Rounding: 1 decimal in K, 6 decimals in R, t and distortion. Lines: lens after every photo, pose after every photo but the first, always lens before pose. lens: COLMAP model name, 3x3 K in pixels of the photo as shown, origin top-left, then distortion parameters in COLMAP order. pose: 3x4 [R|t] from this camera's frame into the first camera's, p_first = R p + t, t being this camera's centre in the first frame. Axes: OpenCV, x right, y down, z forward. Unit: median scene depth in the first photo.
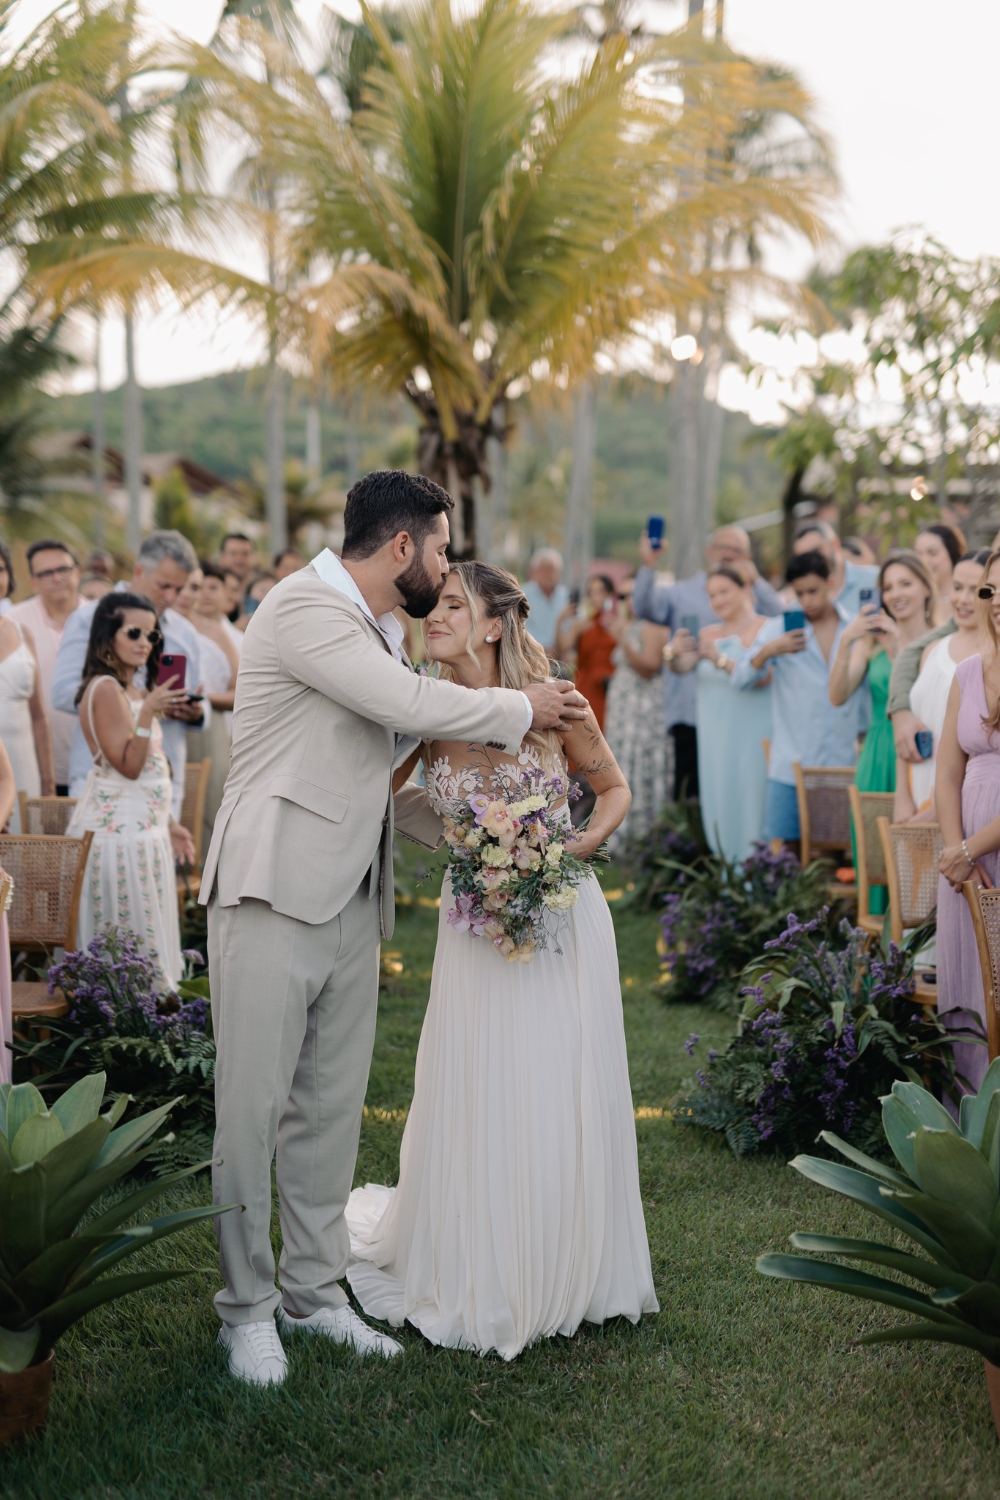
lens RADIAL K [[2059.0, 0, 507.6], [0, 2059.0, 752.9], [0, 0, 1]] dist [-0.009419, 0.000000]
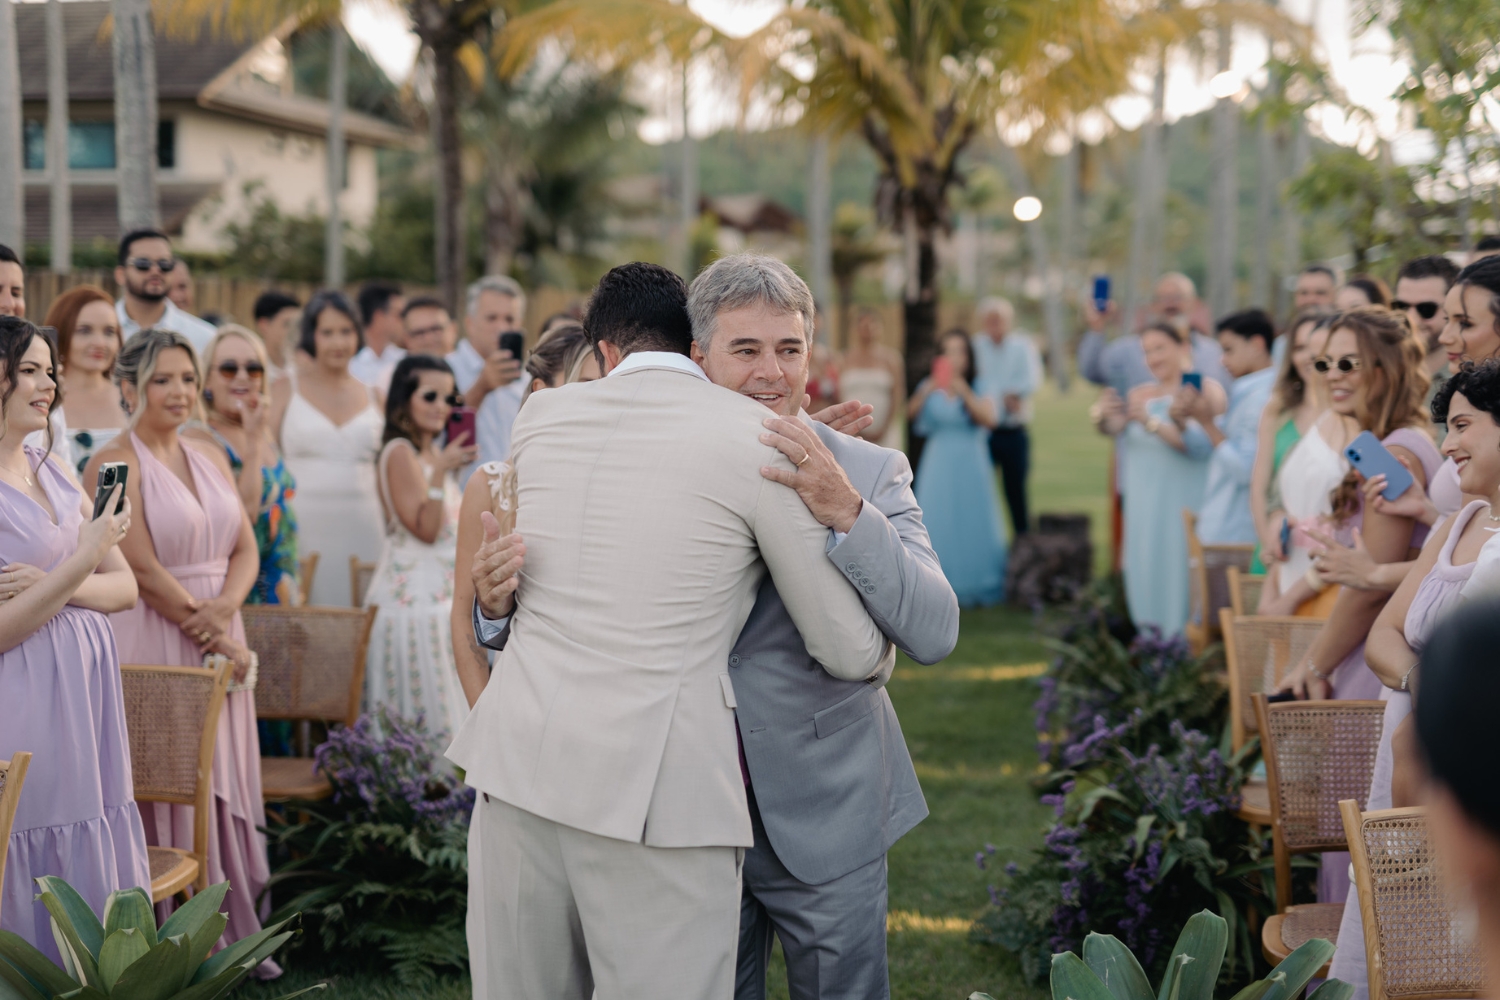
lens RADIAL K [[2059.0, 0, 750.6], [0, 2059.0, 495.5], [0, 0, 1]] dist [-0.009419, 0.000000]
pose [[0.986083, 0.014974, -0.165579, 0.136101], [-0.014804, 0.999888, 0.002265, -0.018822], [0.165594, 0.000218, 0.986194, 0.083778]]
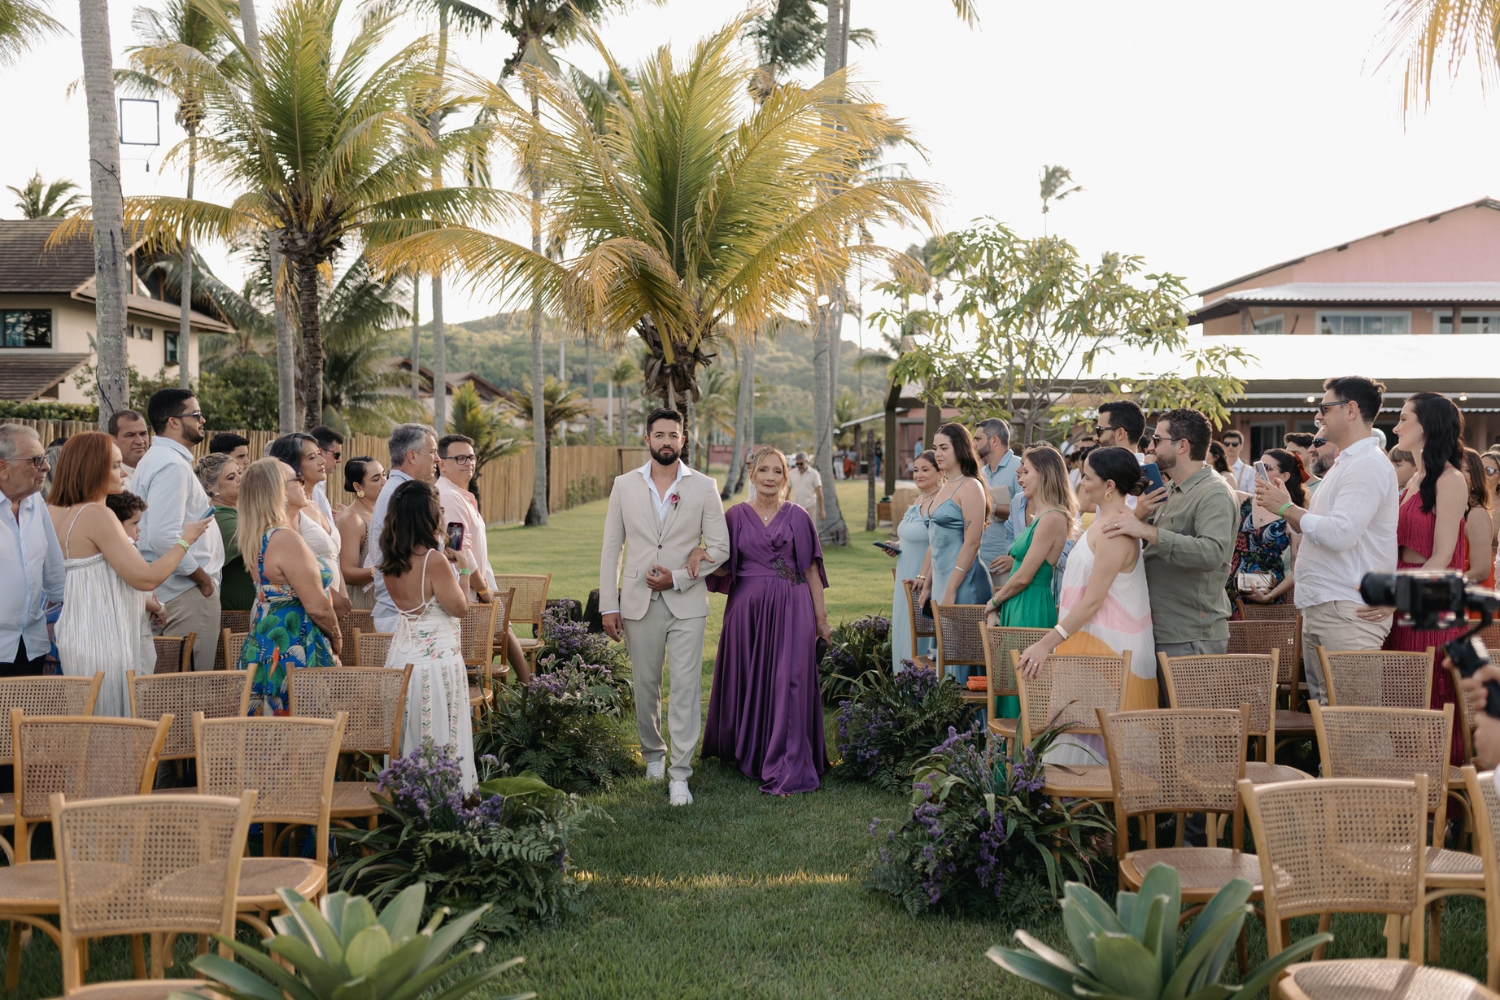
lens RADIAL K [[1397.9, 0, 744.6], [0, 1397.9, 502.1], [0, 0, 1]] dist [-0.017237, 0.000000]
pose [[0.999314, -0.000471, 0.037023, -0.026504], [0.002367, 0.998687, -0.051181, -0.019435], [-0.036950, 0.051234, 0.998003, 0.113173]]
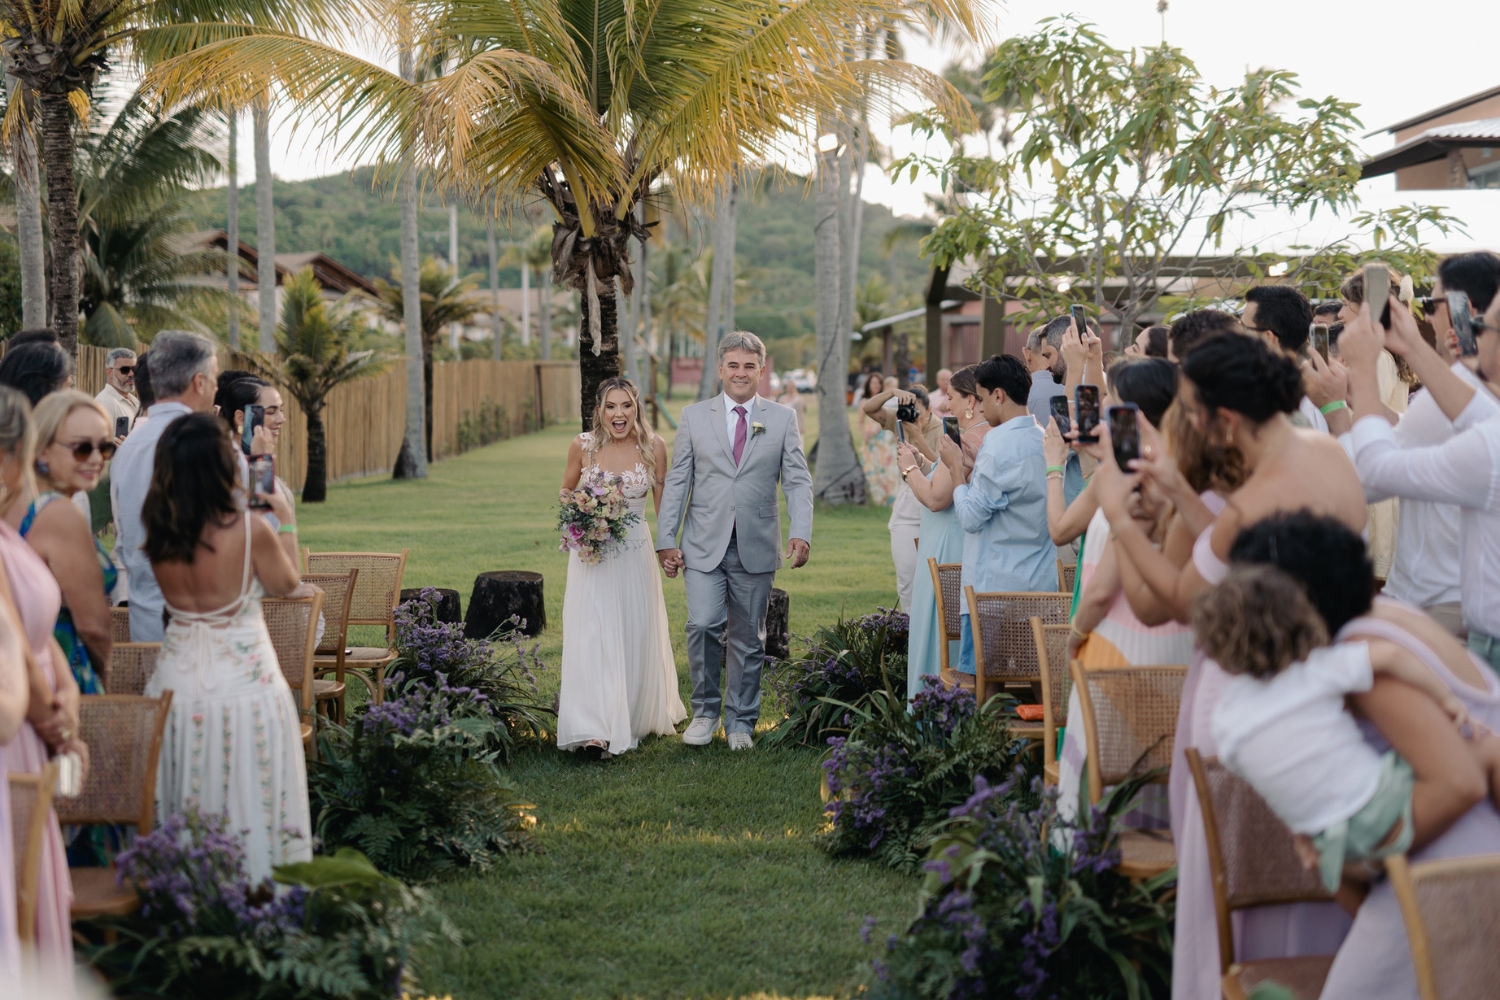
lens RADIAL K [[2059.0, 0, 756.2], [0, 2059.0, 460.6], [0, 0, 1]] dist [-0.009419, 0.000000]
pose [[0.998656, -0.008823, 0.051080, -0.000387], [0.010961, 0.999068, -0.041737, -0.020392], [-0.050664, 0.042241, 0.997822, 0.128625]]
